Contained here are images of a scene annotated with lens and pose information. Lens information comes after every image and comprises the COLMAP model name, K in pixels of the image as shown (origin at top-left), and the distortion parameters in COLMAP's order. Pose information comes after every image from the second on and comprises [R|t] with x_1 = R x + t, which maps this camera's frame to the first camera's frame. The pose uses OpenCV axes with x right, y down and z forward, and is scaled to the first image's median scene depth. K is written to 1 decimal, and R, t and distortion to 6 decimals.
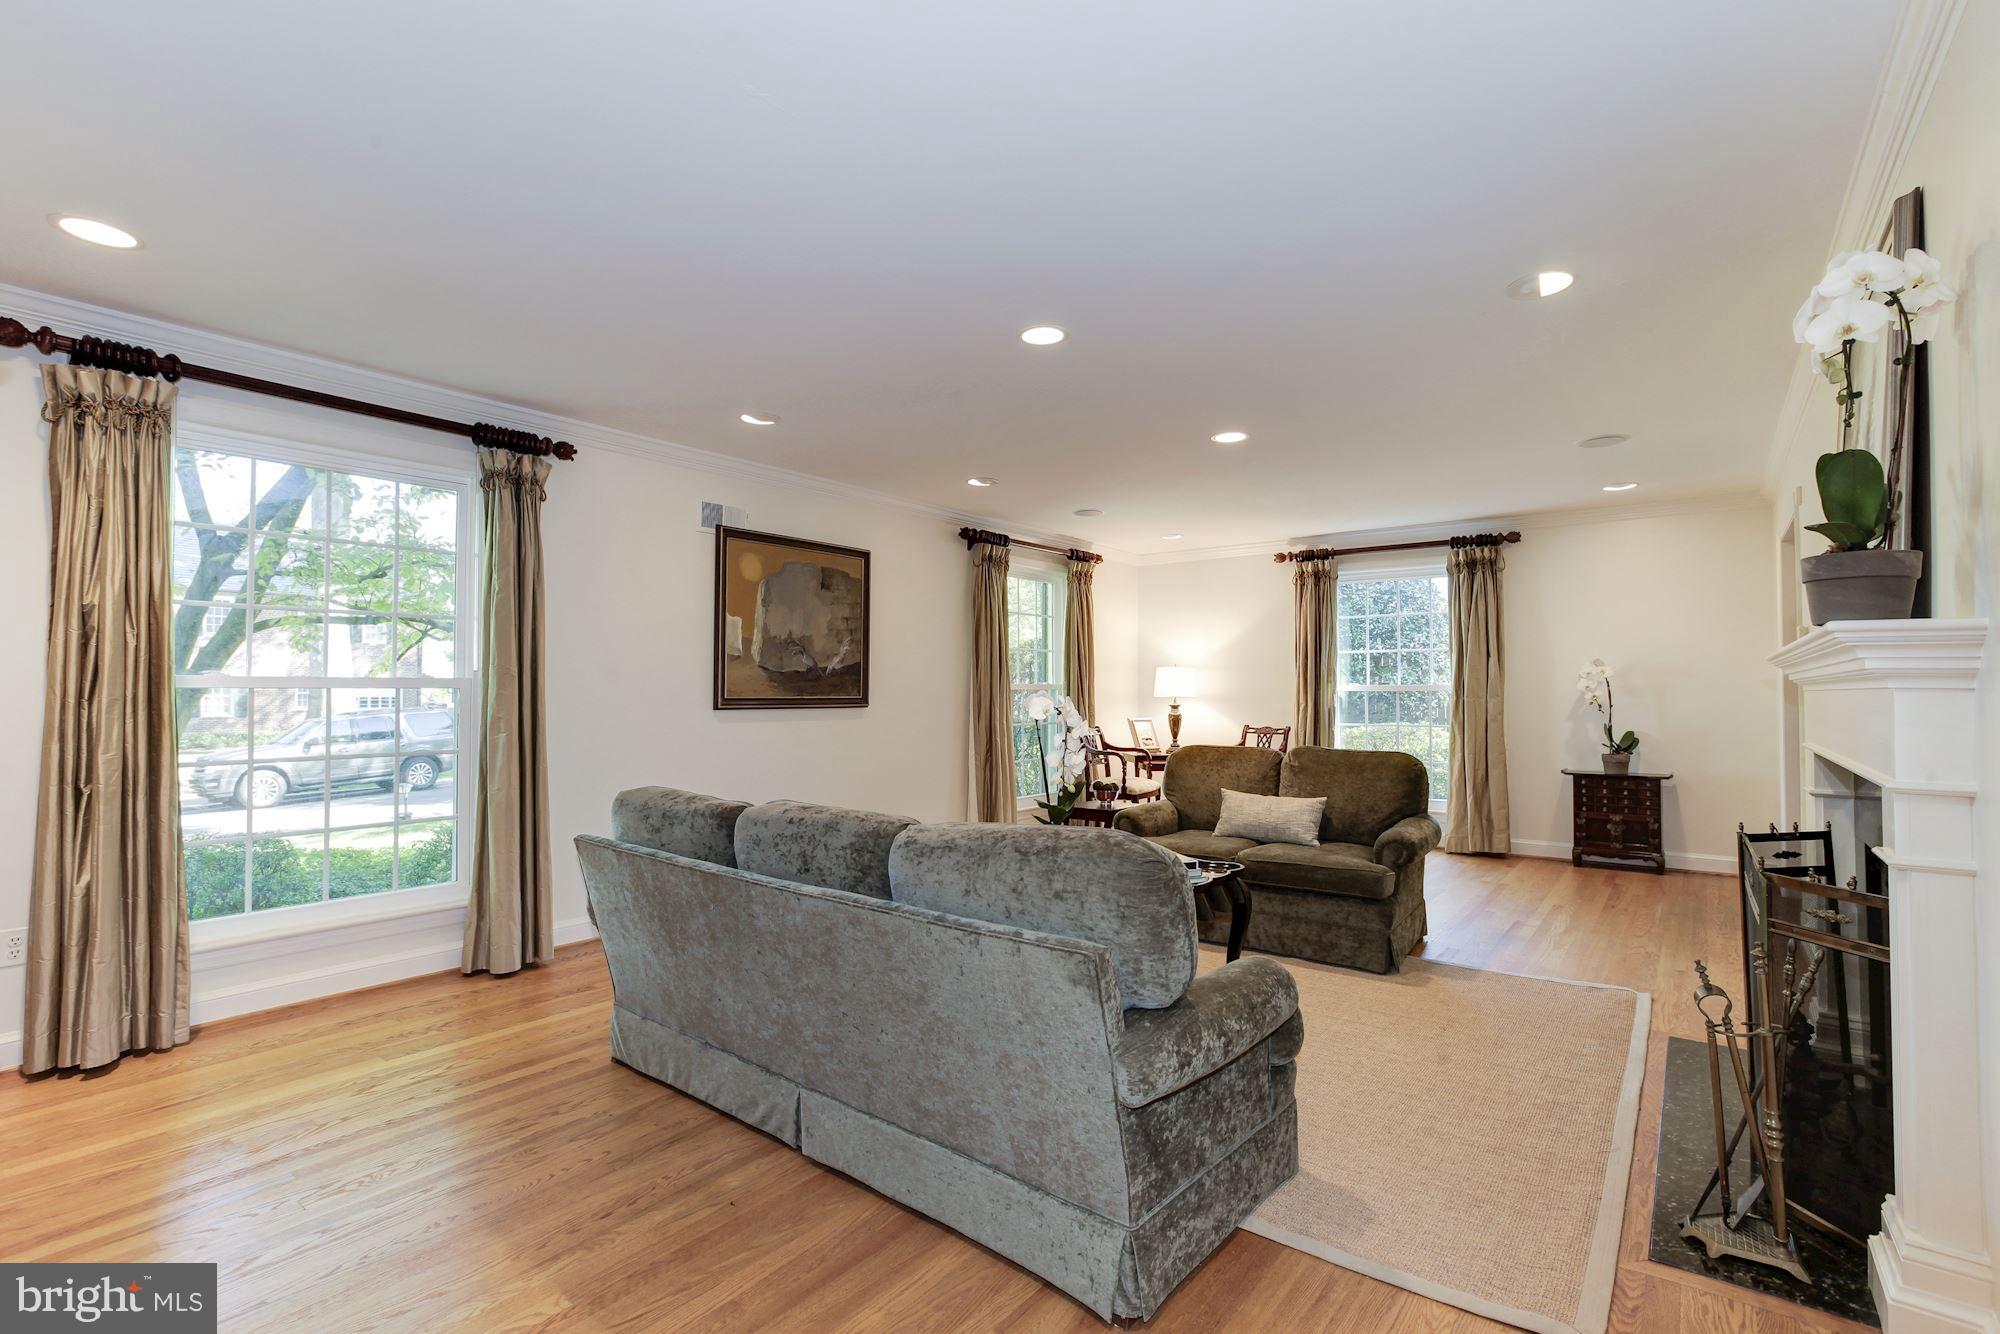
lens RADIAL K [[911.5, 0, 990.6], [0, 911.5, 668.4], [0, 0, 1]] dist [-0.019856, 0.004358]
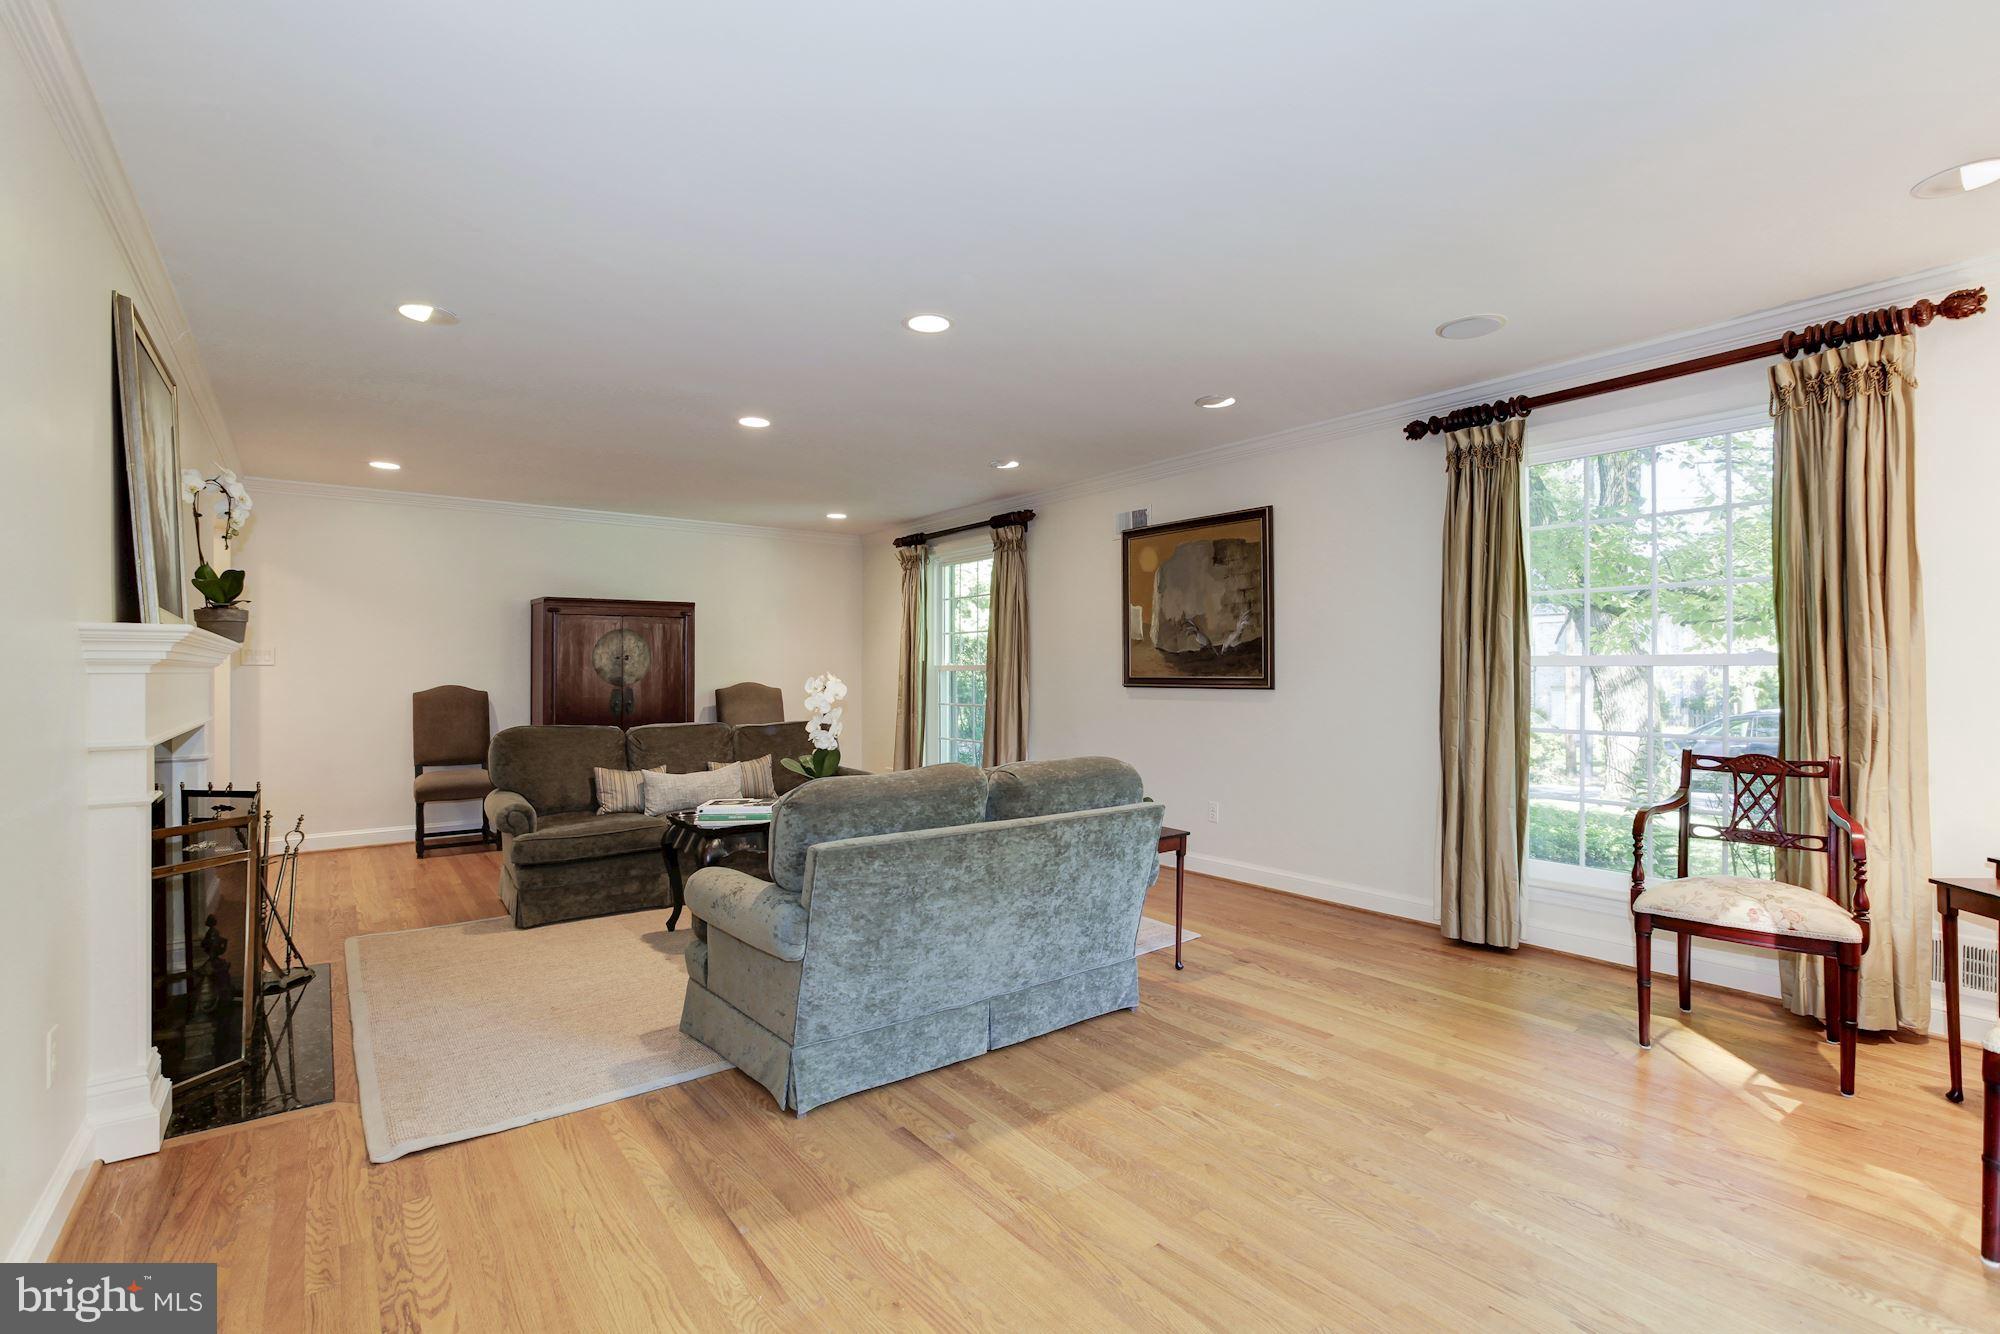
lens RADIAL K [[911.5, 0, 990.9], [0, 911.5, 666.6], [0, 0, 1]] dist [-0.019856, 0.004358]
pose [[-0.260067, -0.002372, -0.965588, 0.797719], [0.025793, 0.999623, -0.009403, 0.023151], [0.965246, -0.027350, -0.259907, 1.023665]]
